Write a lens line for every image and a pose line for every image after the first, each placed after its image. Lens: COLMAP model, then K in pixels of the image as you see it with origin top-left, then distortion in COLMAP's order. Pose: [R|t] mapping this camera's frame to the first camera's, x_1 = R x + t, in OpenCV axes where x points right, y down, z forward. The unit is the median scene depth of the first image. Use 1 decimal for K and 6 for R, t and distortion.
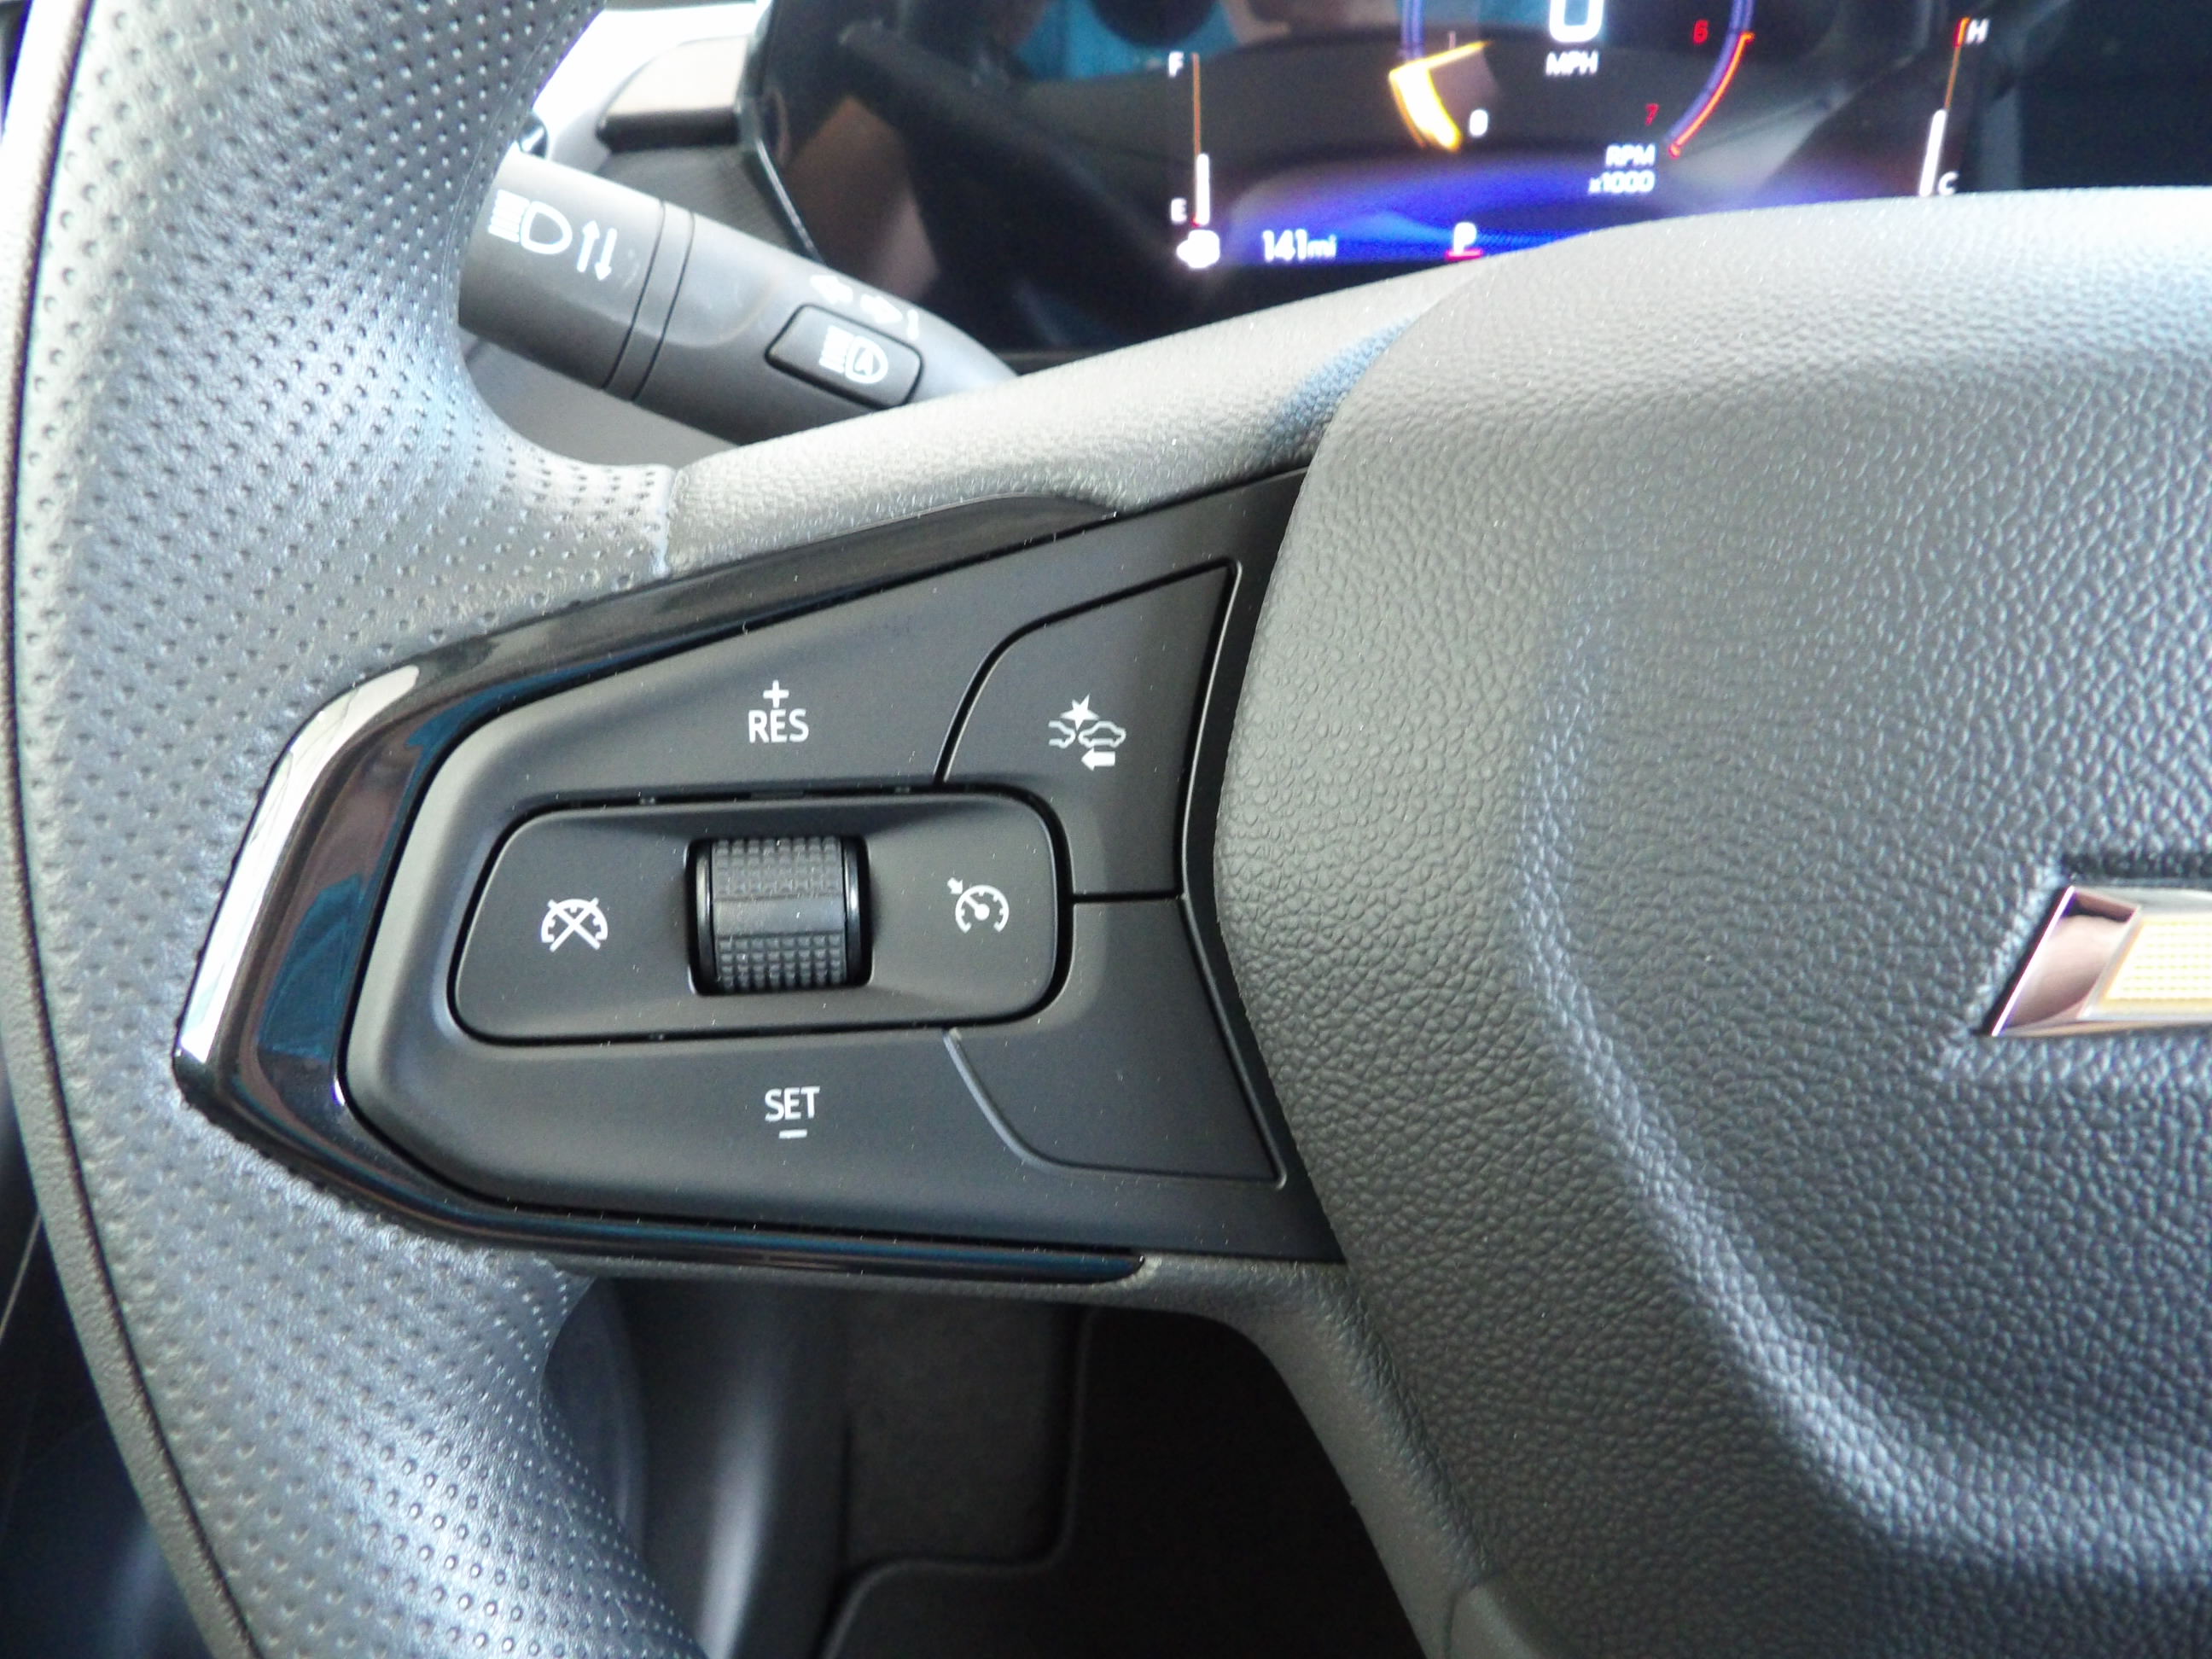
lens RADIAL K [[1587.6, 0, 1111.4], [0, 1587.6, 829.6], [0, 0, 1]] dist [-0.045556, 0.054945]
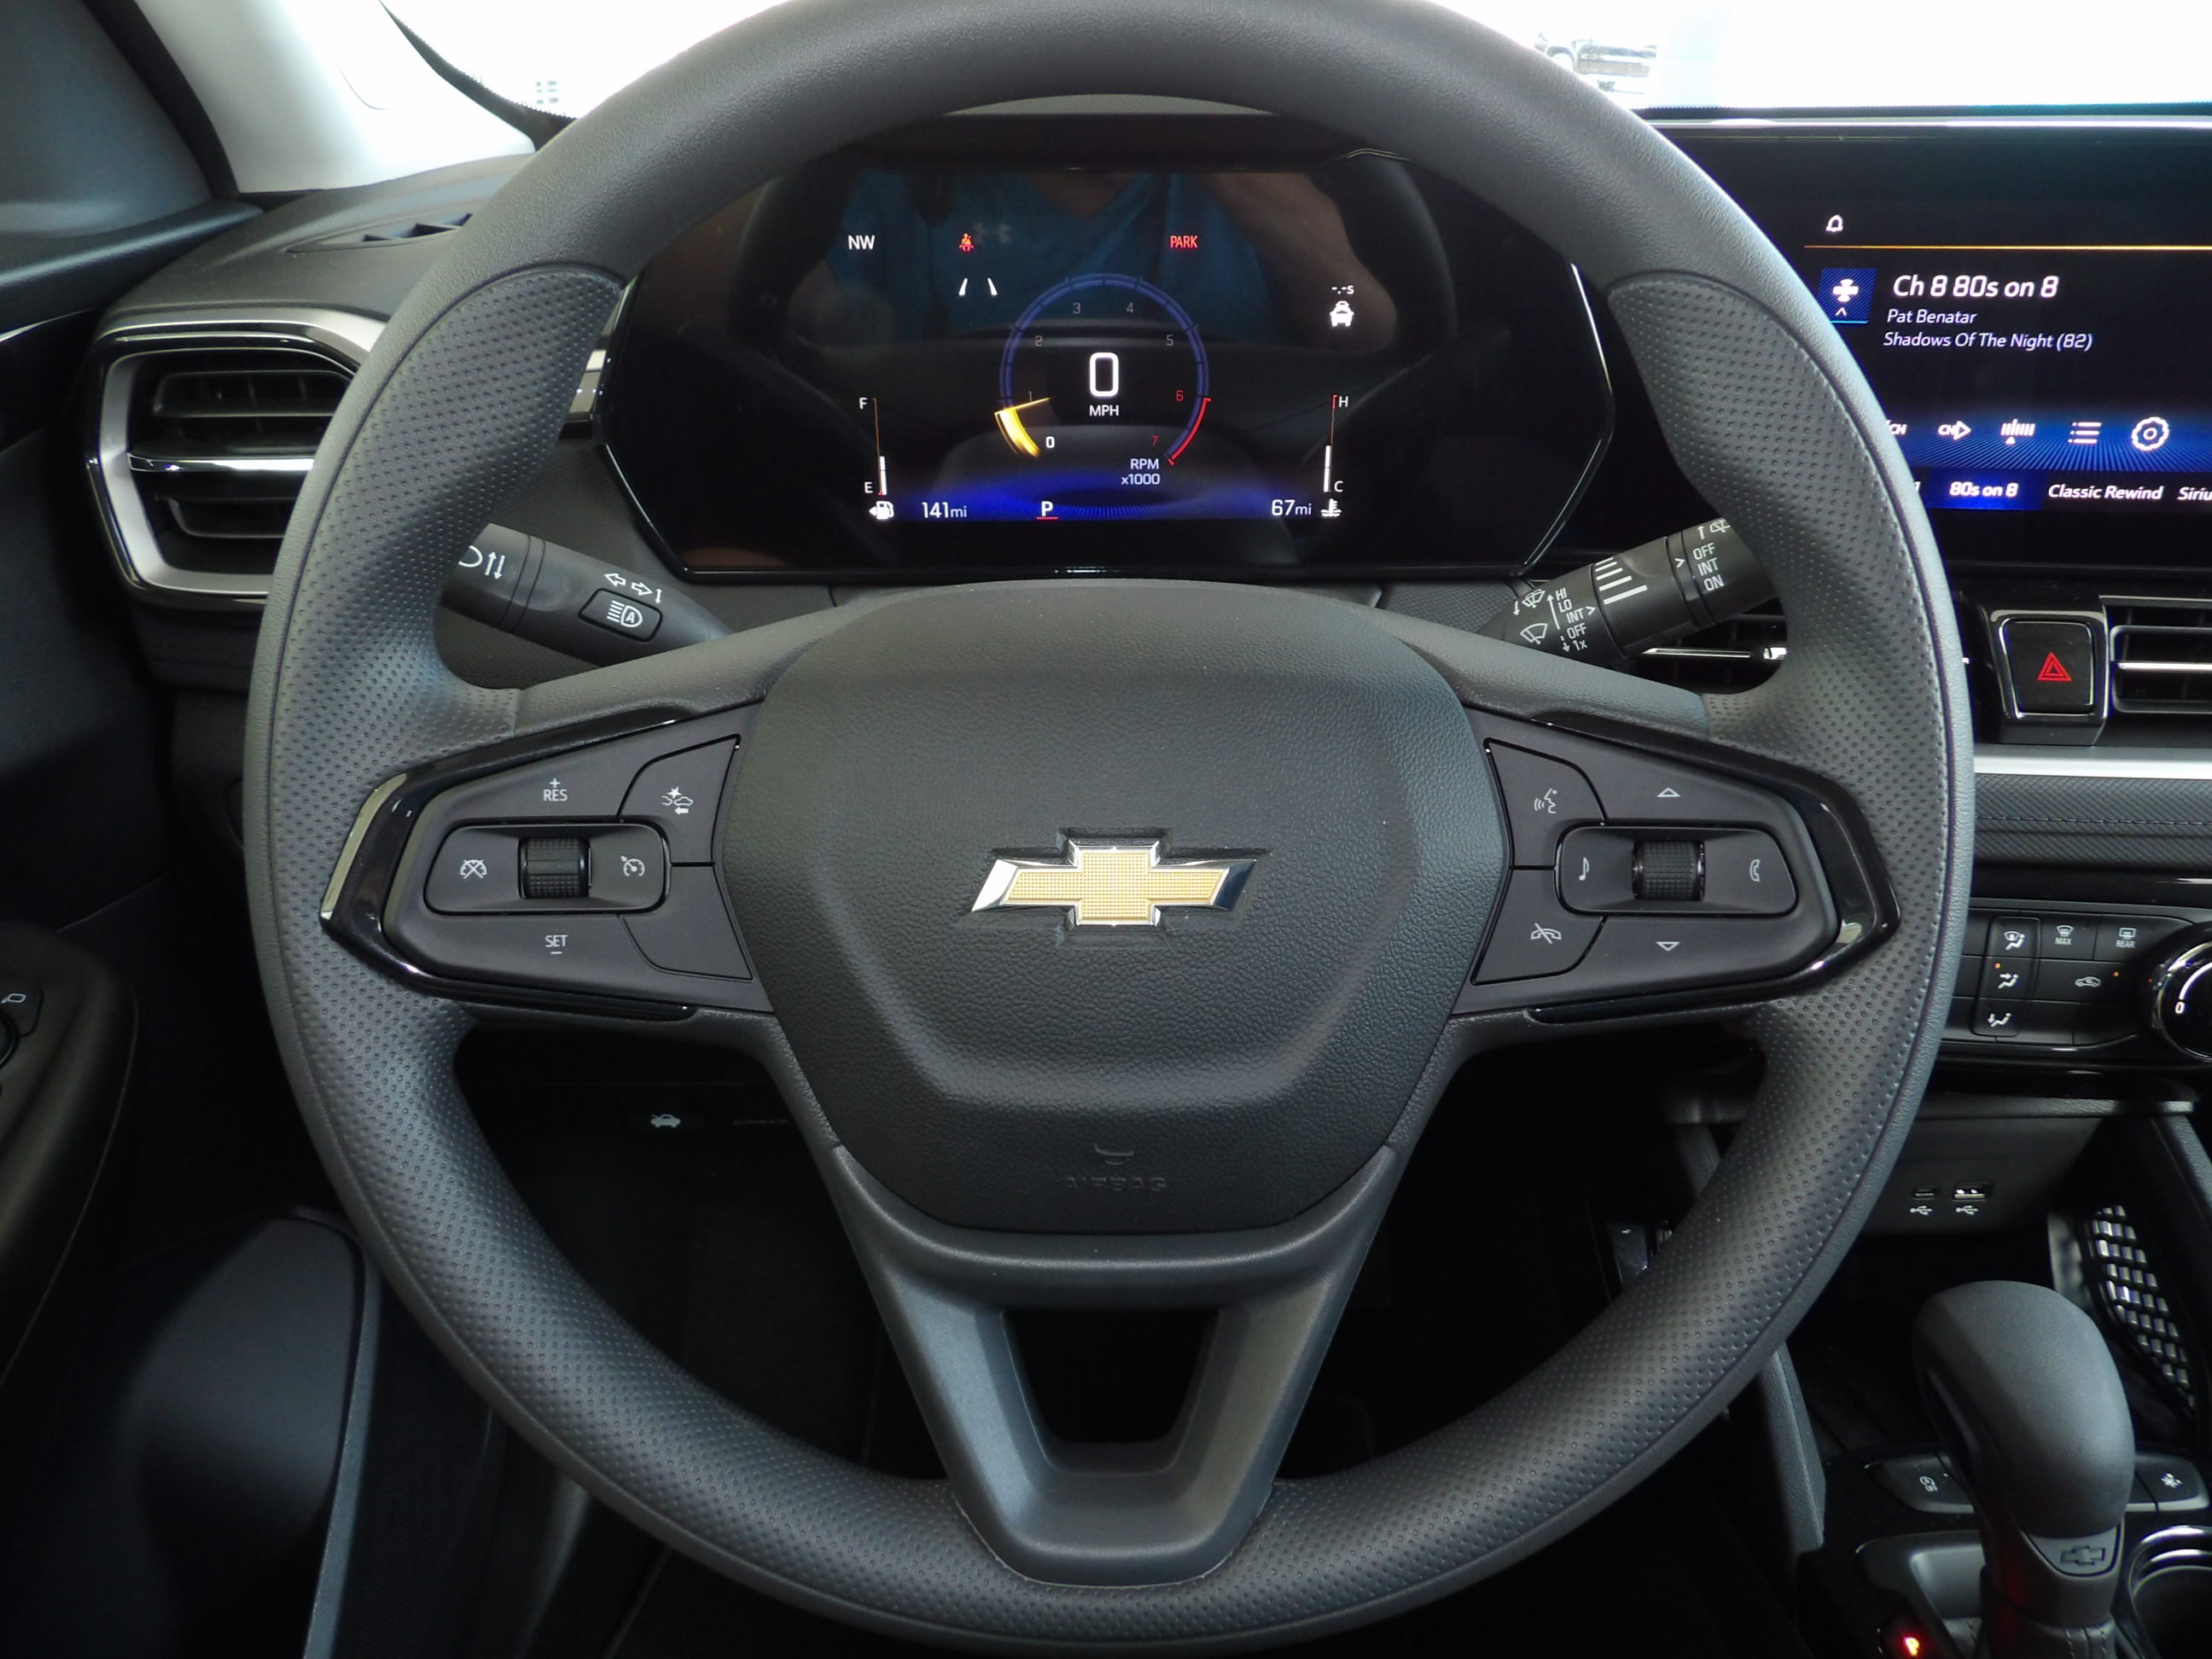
lens RADIAL K [[1587.6, 0, 1098.1], [0, 1587.6, 837.2], [0, 0, 1]] dist [-0.045556, 0.054945]
pose [[0.998517, 0.017874, 0.051419, 0.333348], [-0.014928, 0.998256, -0.057113, 0.084115], [-0.052350, 0.056261, 0.997043, -0.993769]]
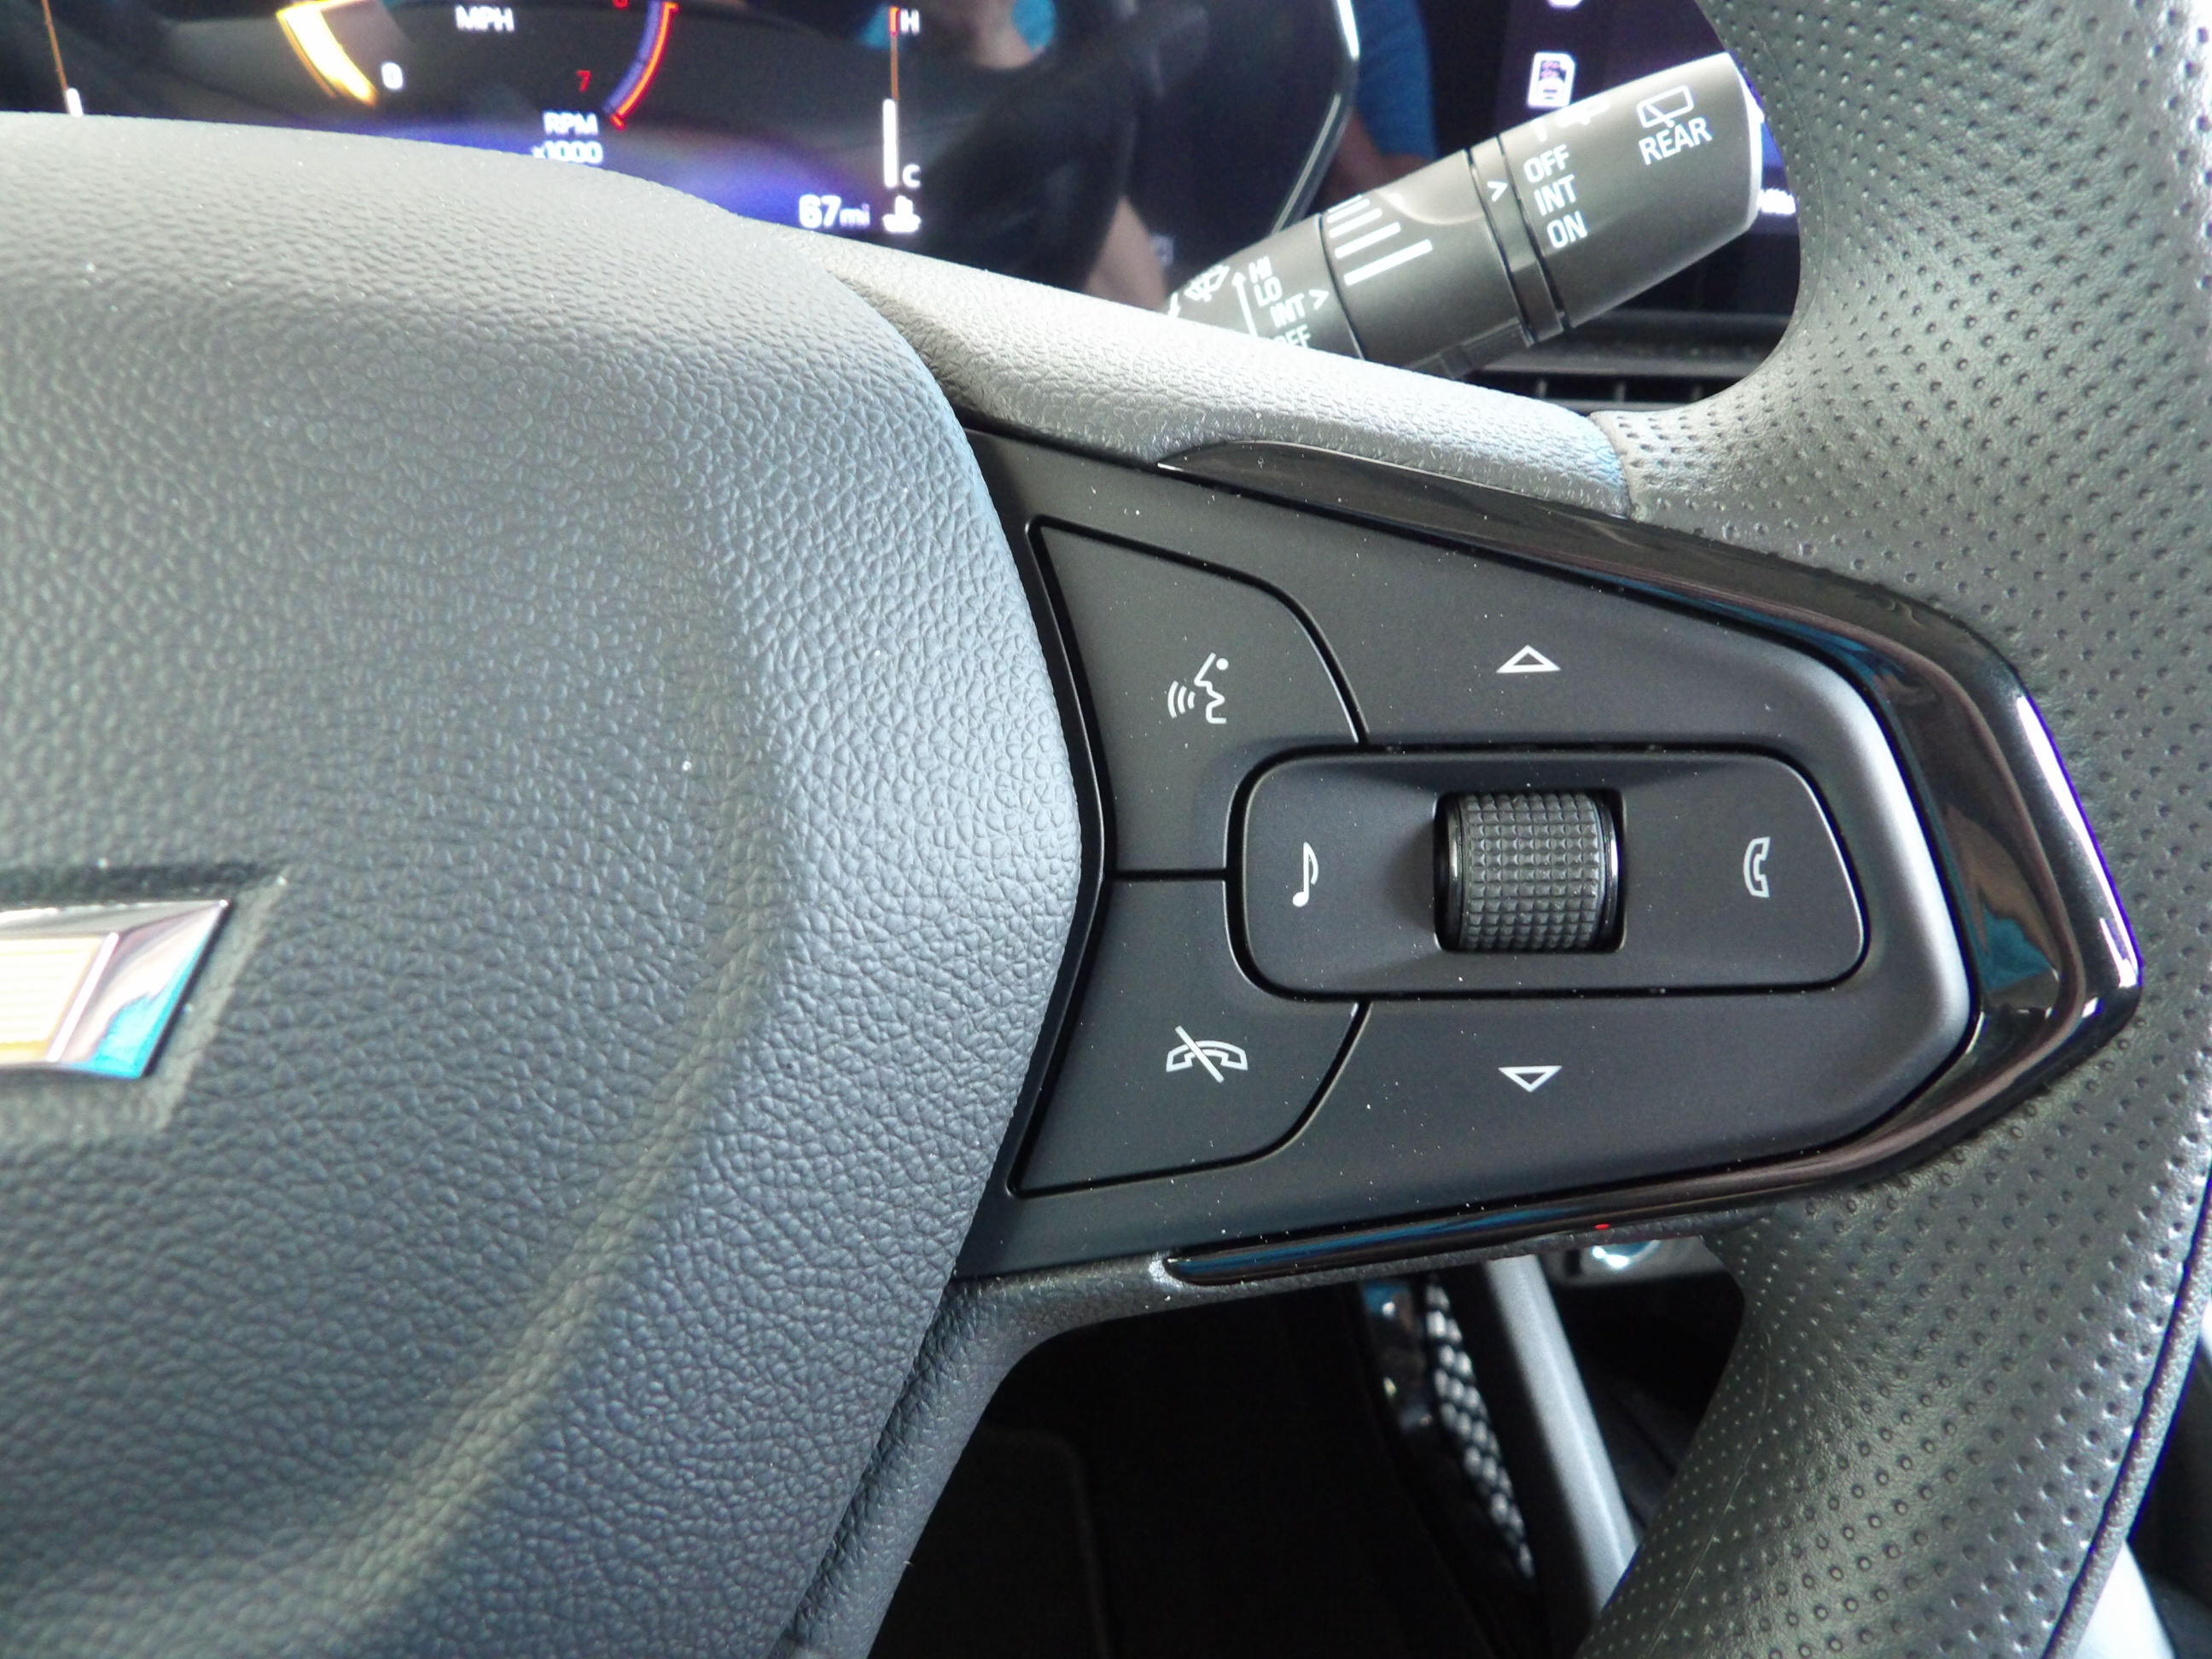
lens RADIAL K [[1587.6, 0, 1103.6], [0, 1587.6, 828.9], [0, 0, 1]] dist [-0.045556, 0.054945]
pose [[0.977968, -0.016216, 0.208123, 0.715523], [0.017089, 0.999851, -0.002395, 0.000230], [-0.208053, 0.005899, 0.978100, 0.028725]]
